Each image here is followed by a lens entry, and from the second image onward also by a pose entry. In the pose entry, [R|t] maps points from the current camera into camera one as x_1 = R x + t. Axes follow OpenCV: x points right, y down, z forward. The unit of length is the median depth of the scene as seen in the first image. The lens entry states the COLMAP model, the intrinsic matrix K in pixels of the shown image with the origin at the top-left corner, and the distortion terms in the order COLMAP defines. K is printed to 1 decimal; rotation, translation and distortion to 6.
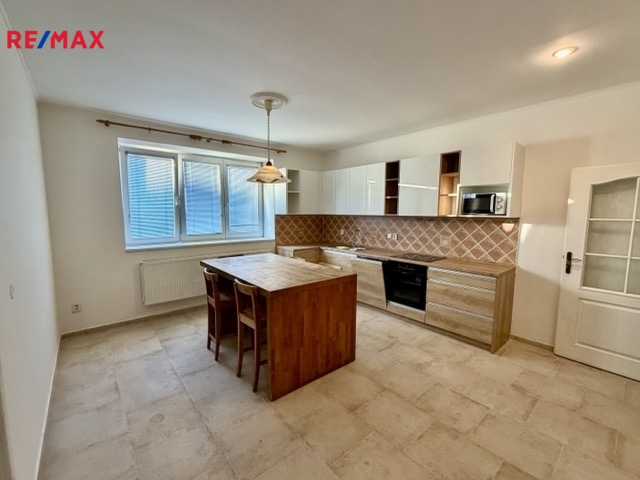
lens RADIAL K [[281.9, 0, 319.5], [0, 281.9, 241.3], [0, 0, 1]] dist [0.001591, 0.001420]
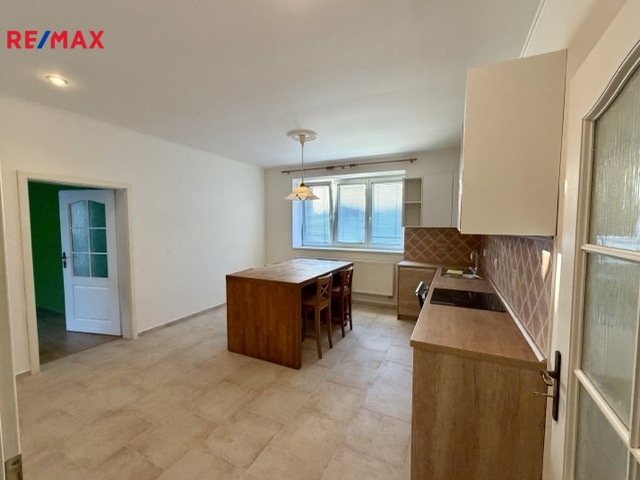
lens RADIAL K [[281.9, 0, 320.3], [0, 281.9, 244.4], [0, 0, 1]] dist [0.001591, 0.001420]
pose [[0.391753, 0.063918, -0.917847, 0.898059], [-0.099446, 0.994681, 0.026823, -0.050552], [0.914680, 0.080768, 0.396026, 0.539840]]
